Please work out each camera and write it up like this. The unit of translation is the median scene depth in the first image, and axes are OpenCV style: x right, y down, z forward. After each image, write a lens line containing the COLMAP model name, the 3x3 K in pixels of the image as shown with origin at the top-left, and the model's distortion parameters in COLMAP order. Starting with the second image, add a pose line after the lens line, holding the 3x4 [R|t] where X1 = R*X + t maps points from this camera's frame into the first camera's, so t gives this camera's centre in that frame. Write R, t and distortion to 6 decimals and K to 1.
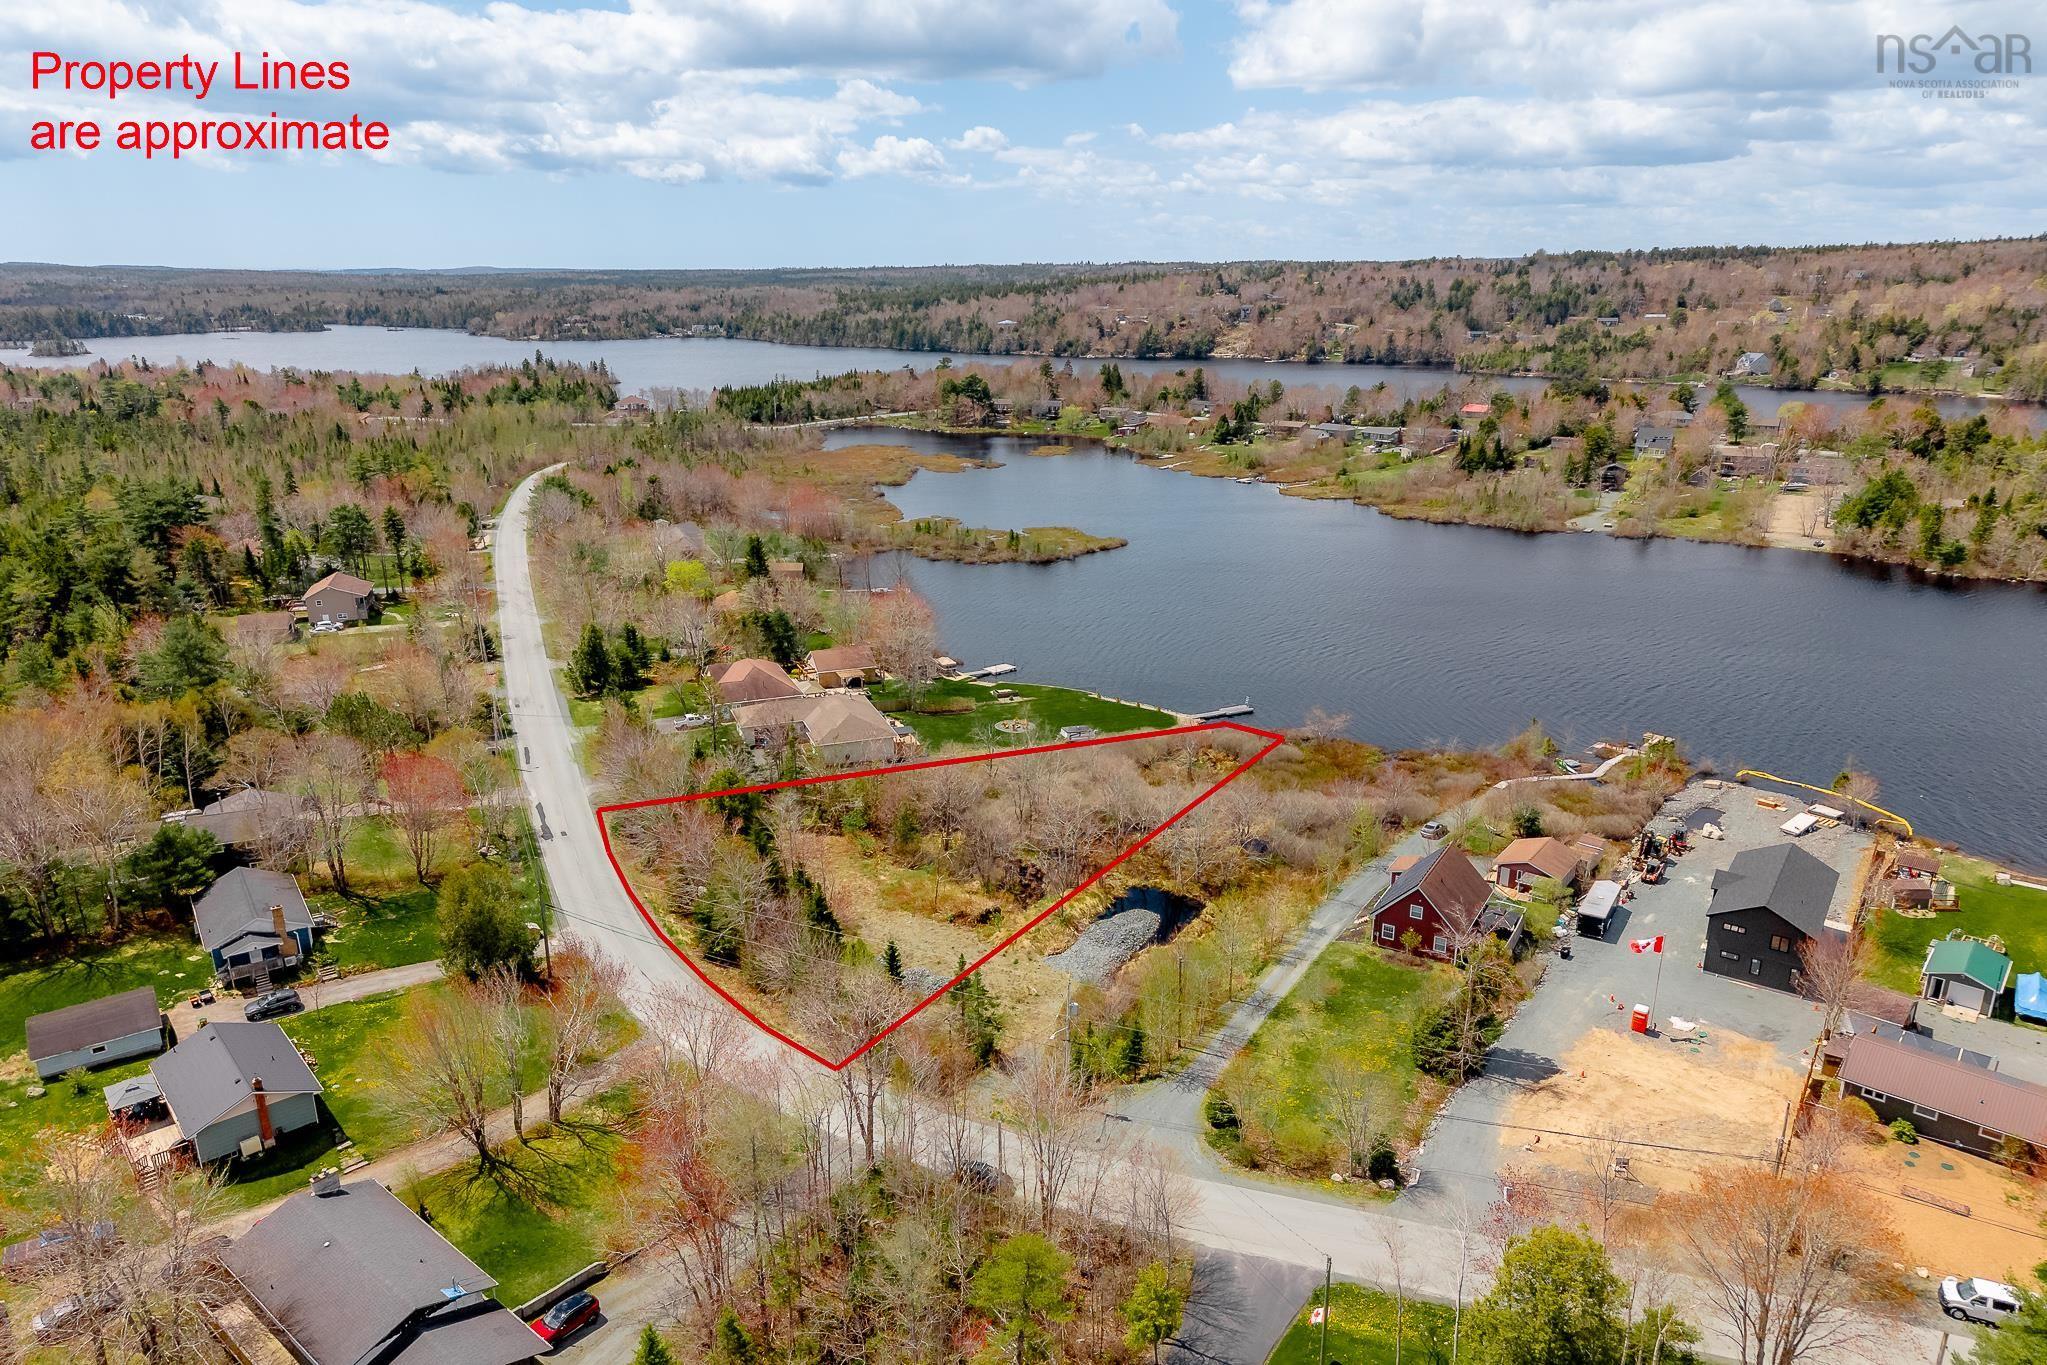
lens RADIAL K [[1358.0, 0, 1021.2], [0, 1358.0, 710.3], [0, 0, 1]] dist [0.058607, -0.042094]
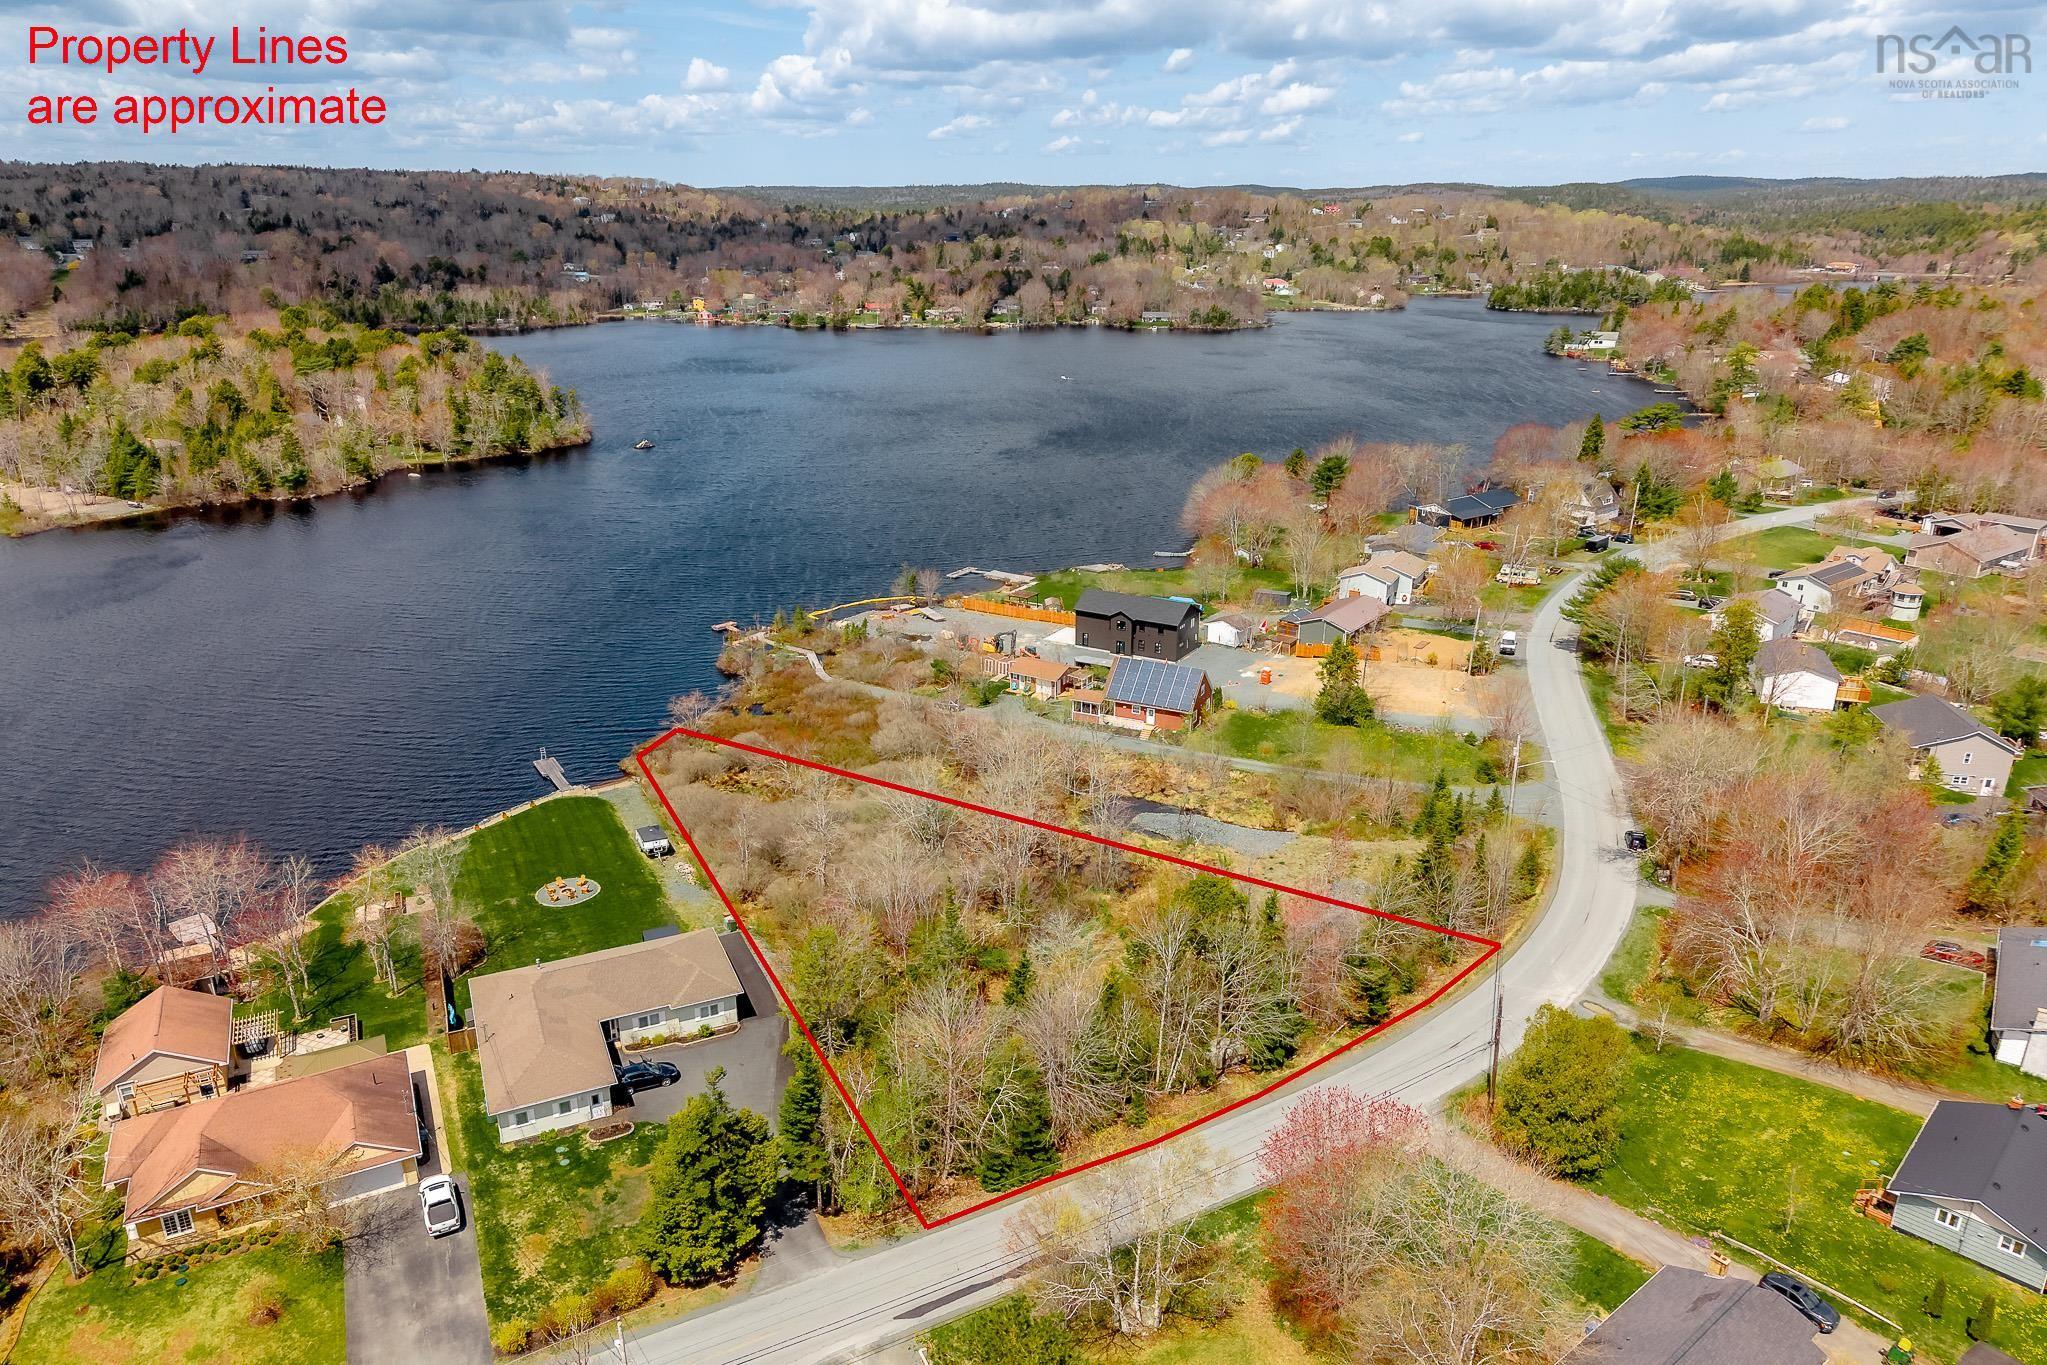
lens RADIAL K [[1348.1, 0, 1021.1], [0, 1348.1, 738.3], [0, 0, 1]] dist [0.041840, -0.018758]
pose [[-0.080355, -0.365782, 0.927225, -0.248032], [0.307518, 0.875759, 0.372128, -0.094583], [-0.948143, 0.315041, 0.042113, 0.298236]]
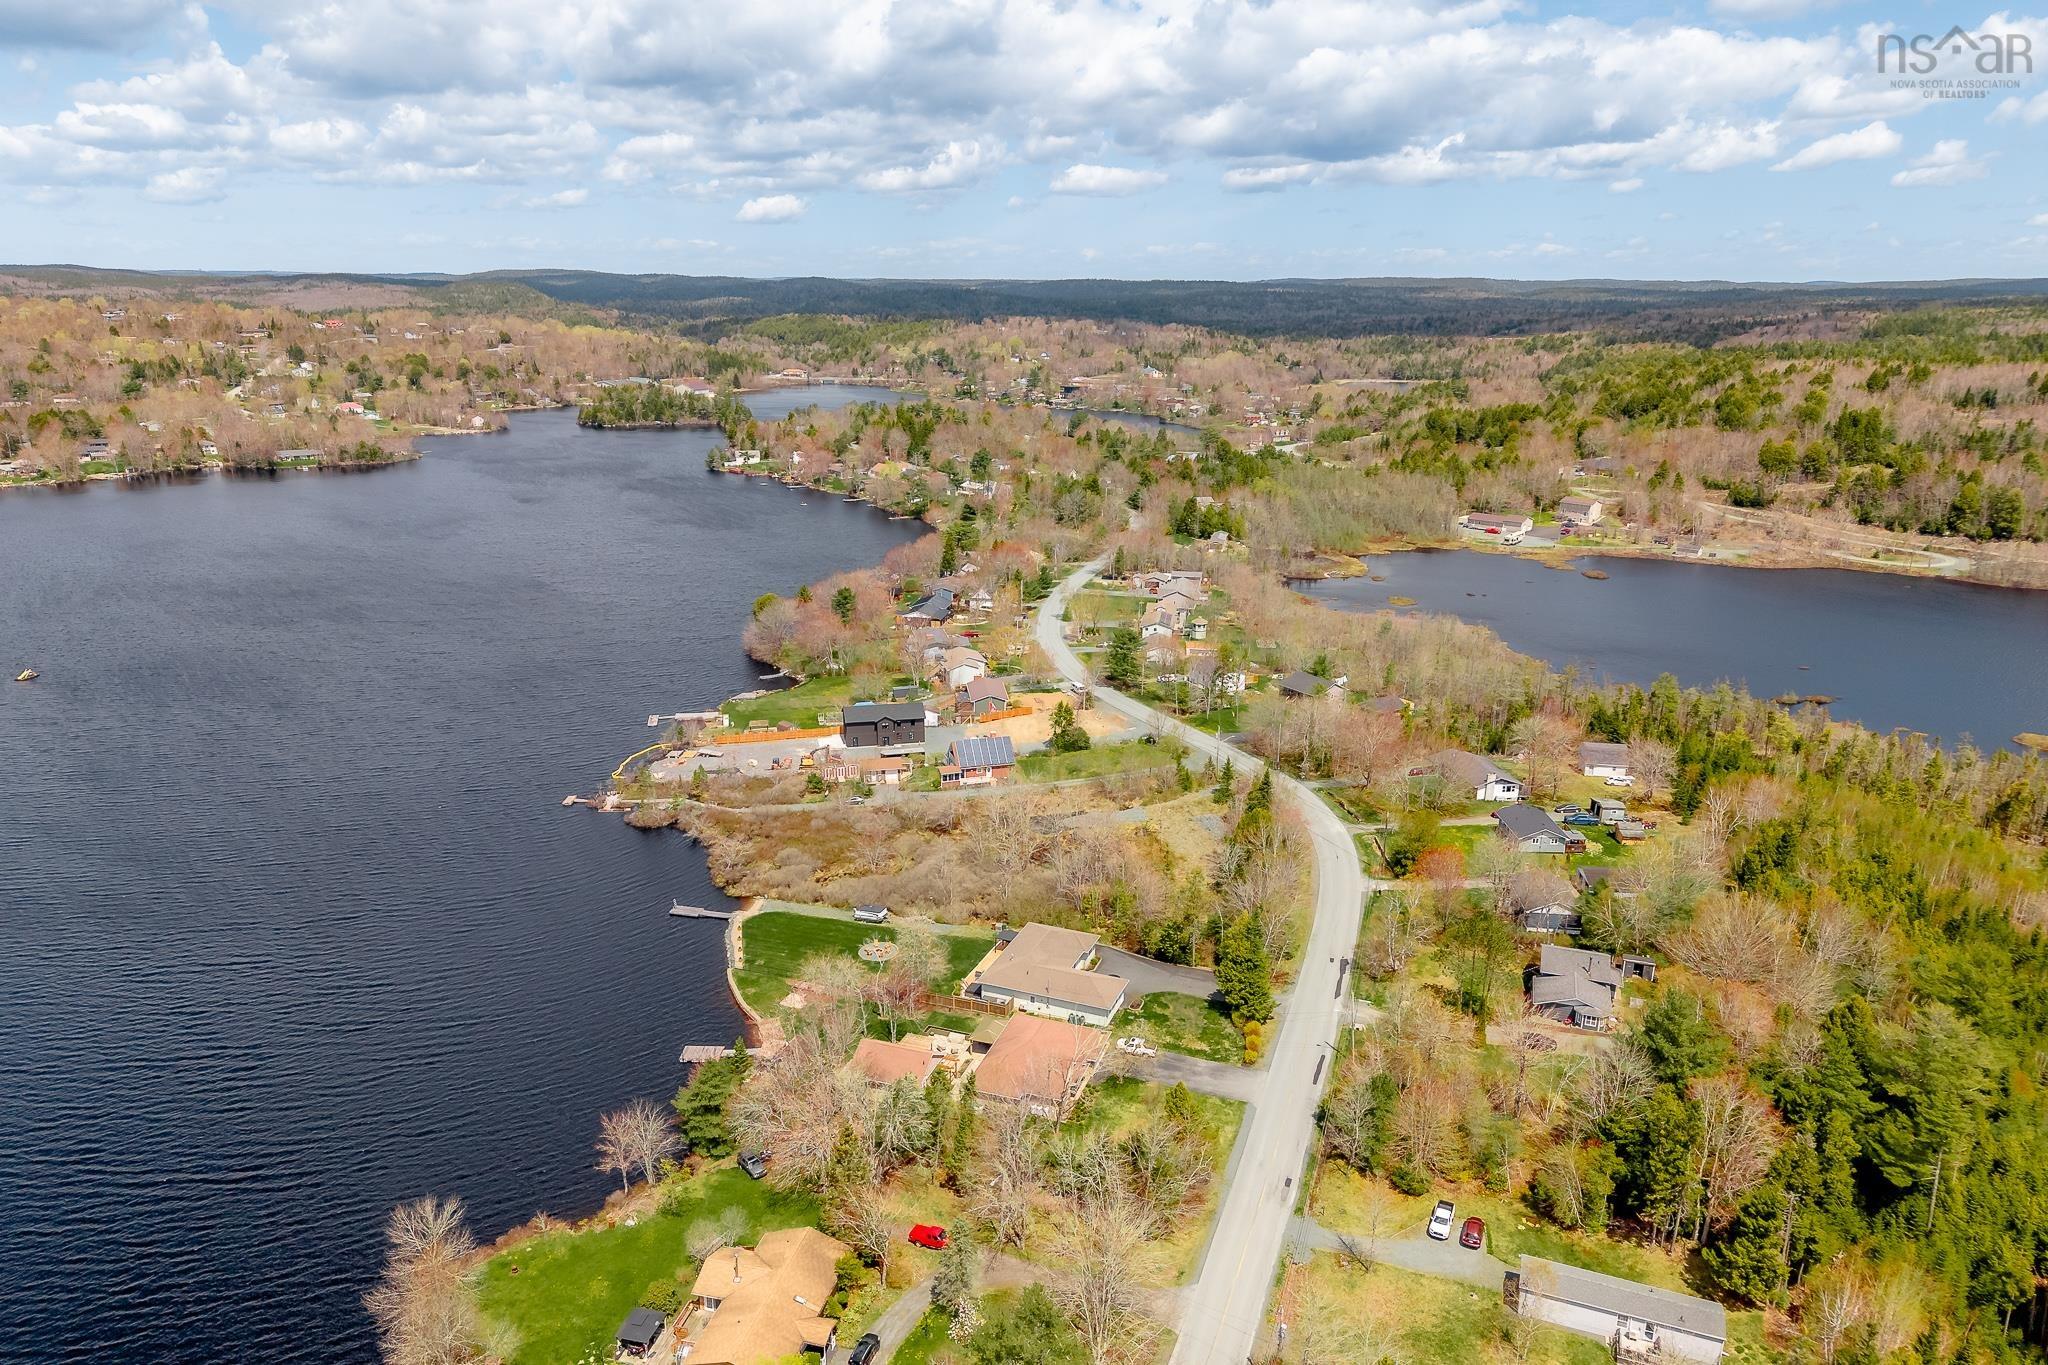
lens RADIAL K [[1329.9, 0, 1021.6], [0, 1329.9, 810.1], [0, 0, 1]] dist [0.022910, 0.002893]
pose [[-0.745092, -0.246455, 0.619756, -0.273957], [0.201135, 0.802933, 0.561109, -0.247609], [-0.635911, 0.542732, -0.548689, 0.575005]]
